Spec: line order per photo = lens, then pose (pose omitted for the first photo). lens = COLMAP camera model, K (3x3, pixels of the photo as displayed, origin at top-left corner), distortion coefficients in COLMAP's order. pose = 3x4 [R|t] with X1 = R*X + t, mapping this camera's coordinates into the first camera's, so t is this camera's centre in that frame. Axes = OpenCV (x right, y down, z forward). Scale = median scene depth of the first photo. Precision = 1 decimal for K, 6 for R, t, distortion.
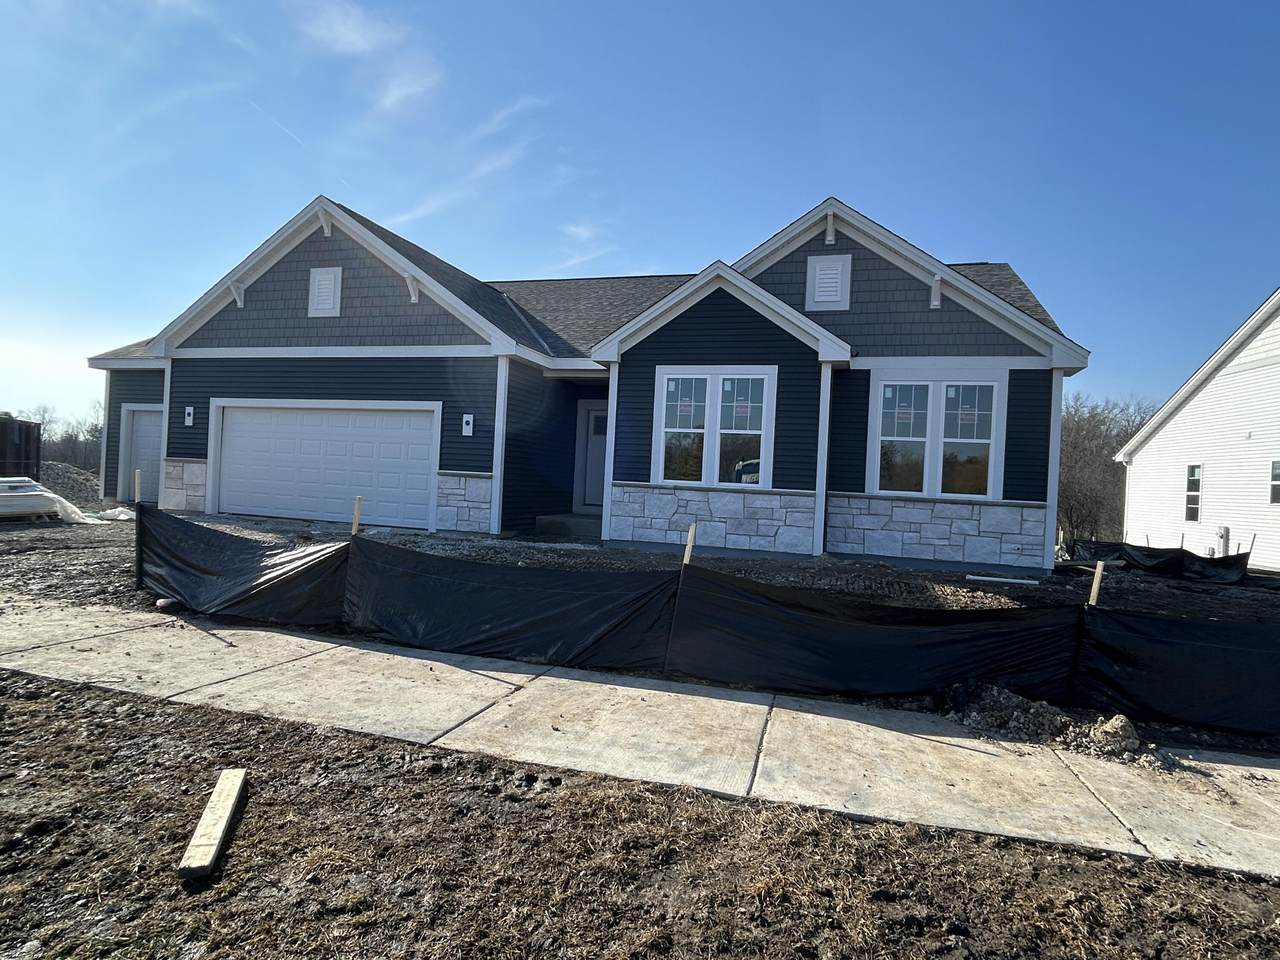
lens RADIAL K [[694.1, 0, 639.8], [0, 694.1, 476.0], [0, 0, 1]] dist [0.001218, -0.000414]
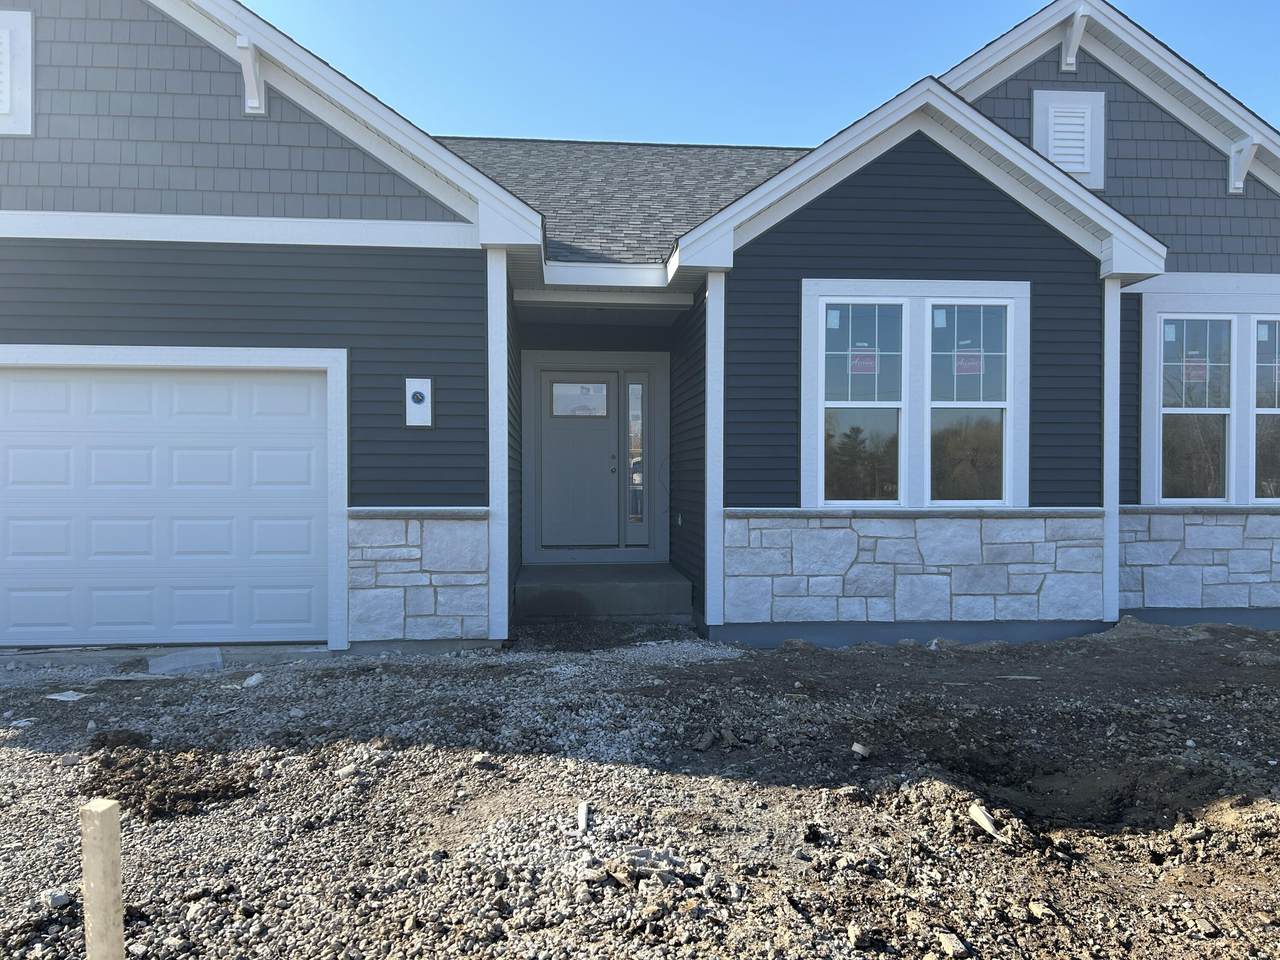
lens RADIAL K [[976.4, 0, 649.0], [0, 976.4, 475.3], [0, 0, 1]] dist [0.029913, -0.018288]
pose [[0.926084, -0.049283, 0.374086, -0.363534], [0.041078, 0.998709, 0.029880, -0.040923], [-0.375075, -0.012304, 0.926913, 0.376032]]
